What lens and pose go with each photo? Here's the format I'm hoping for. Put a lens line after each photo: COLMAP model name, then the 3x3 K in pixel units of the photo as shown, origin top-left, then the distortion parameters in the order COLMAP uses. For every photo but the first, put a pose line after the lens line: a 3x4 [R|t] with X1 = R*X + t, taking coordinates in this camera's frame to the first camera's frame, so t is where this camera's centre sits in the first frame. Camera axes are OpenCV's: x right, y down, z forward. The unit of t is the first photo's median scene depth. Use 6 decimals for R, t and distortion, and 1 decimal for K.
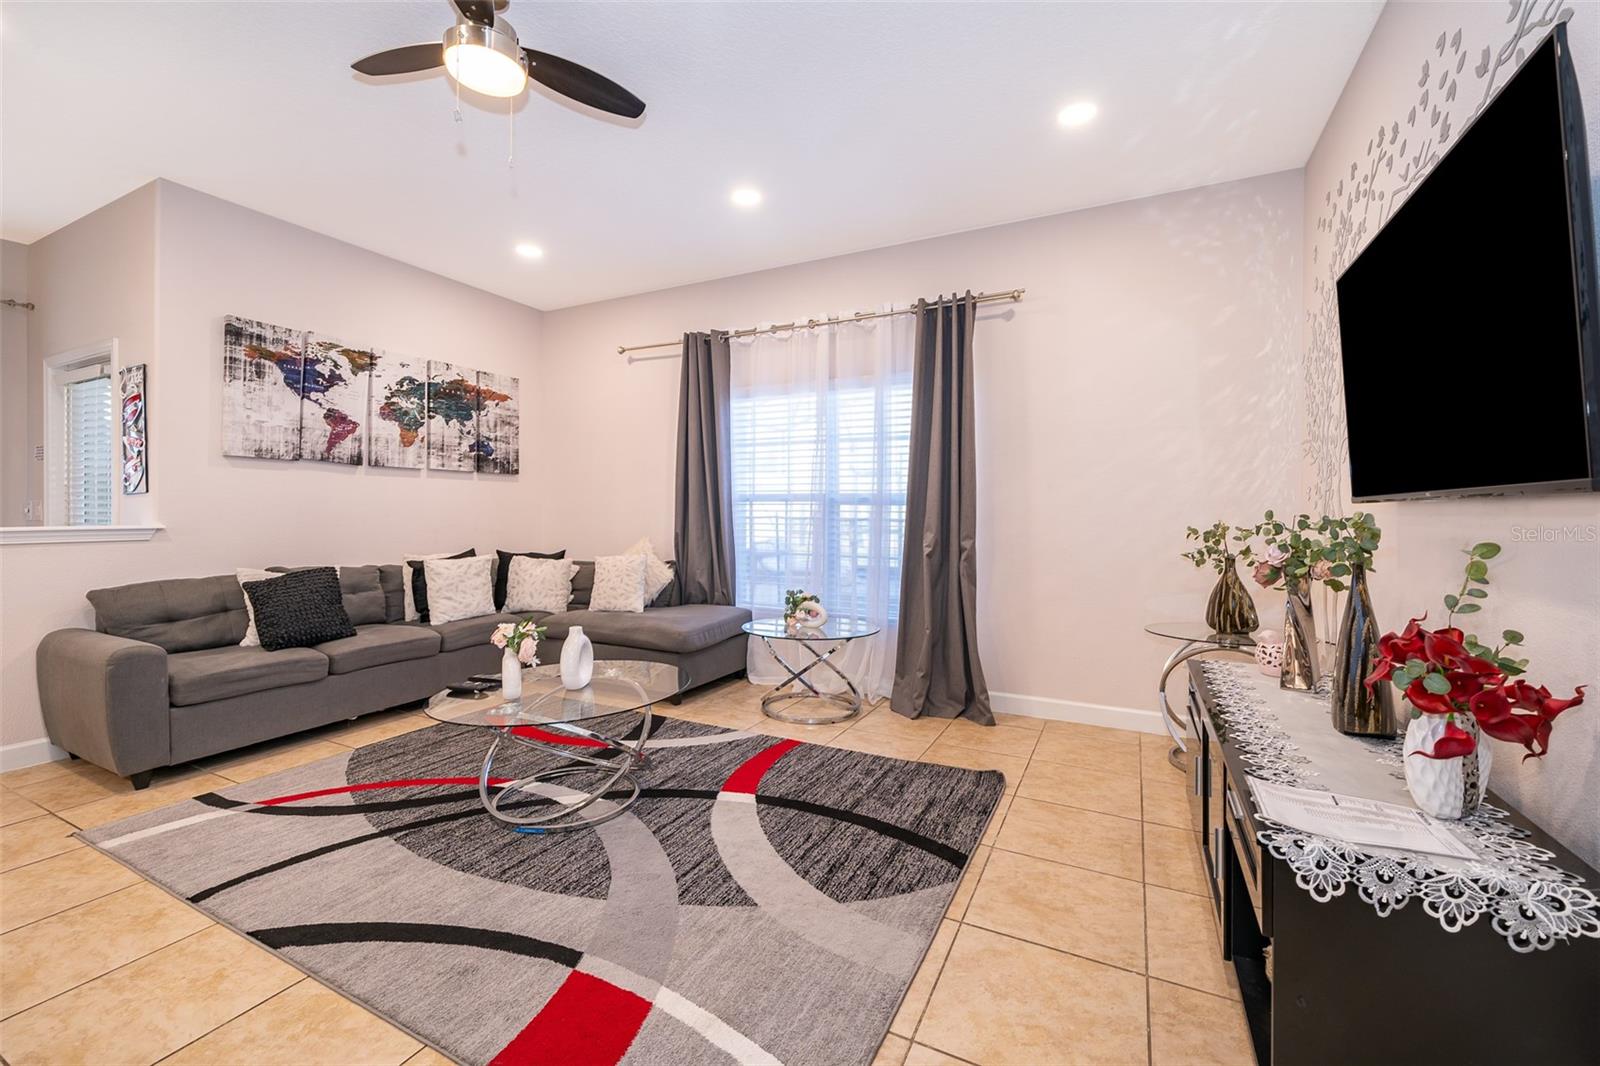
lens RADIAL K [[649.4, 0, 798.2], [0, 649.4, 520.3], [0, 0, 1]] dist [-0.004463, 0.000250]
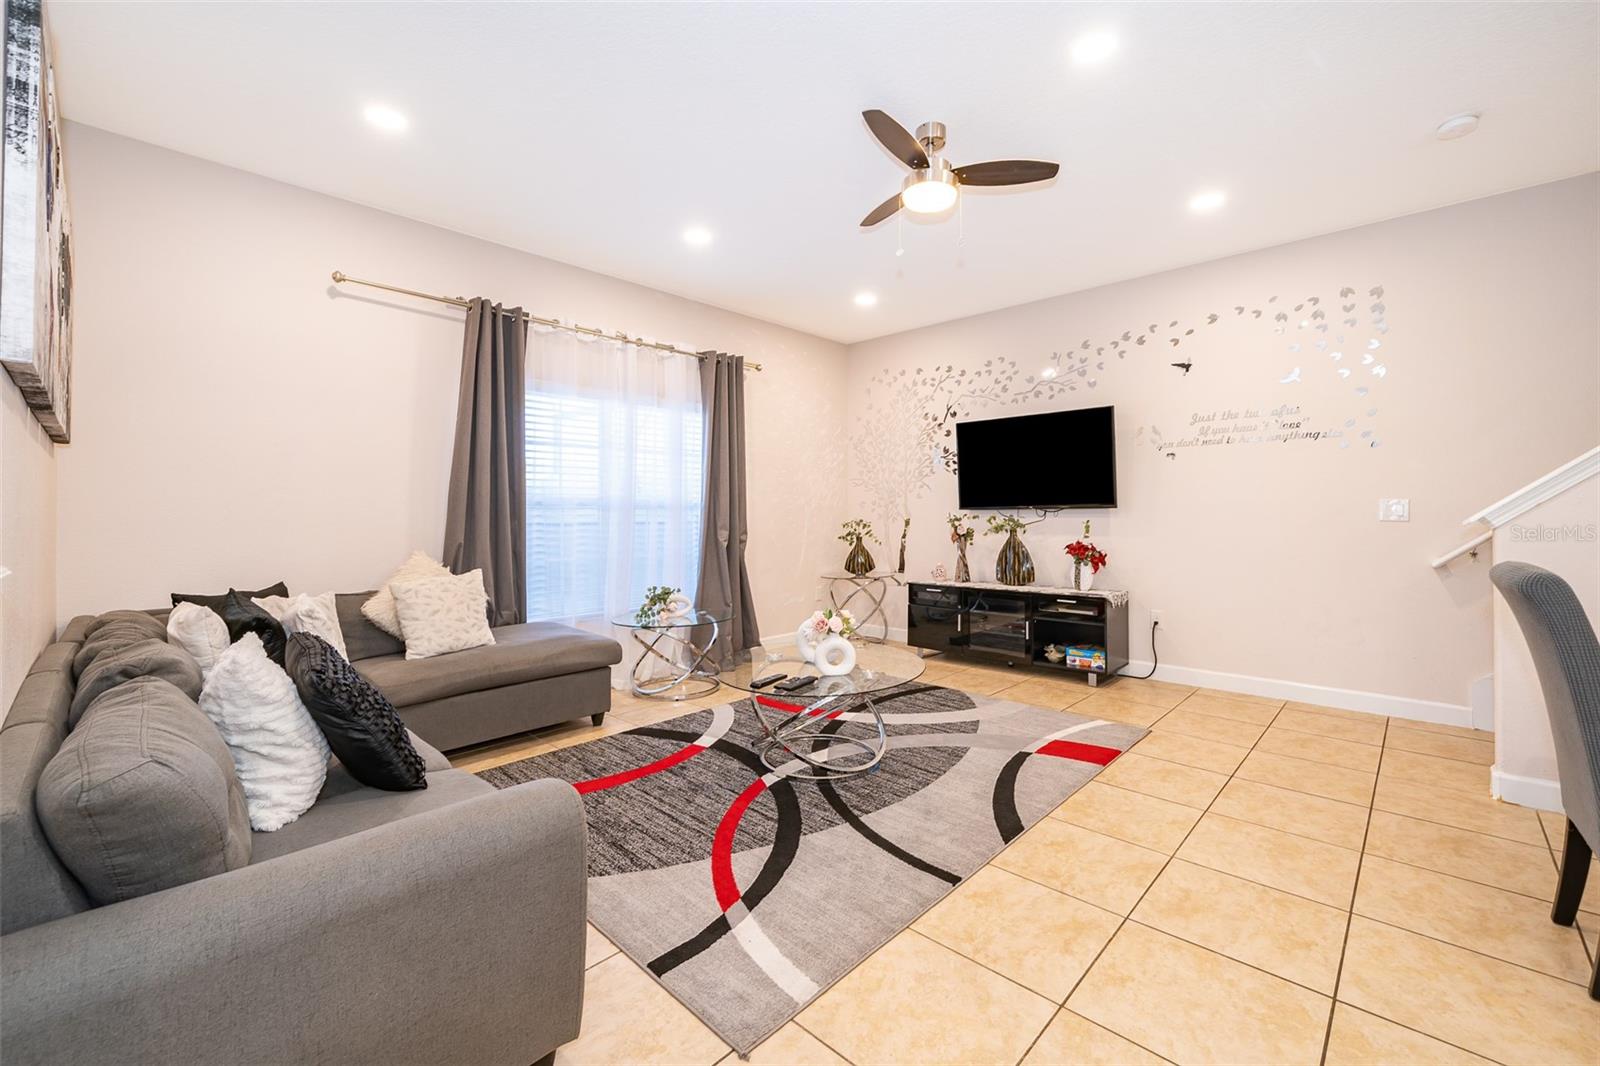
lens RADIAL K [[649.4, 0, 801.8], [0, 649.4, 518.8], [0, 0, 1]] dist [-0.004463, 0.000250]
pose [[0.297810, -0.011542, 0.954555, -1.325339], [0.020772, 0.999769, 0.005609, -0.011351], [-0.954399, 0.018157, 0.297981, 0.600387]]
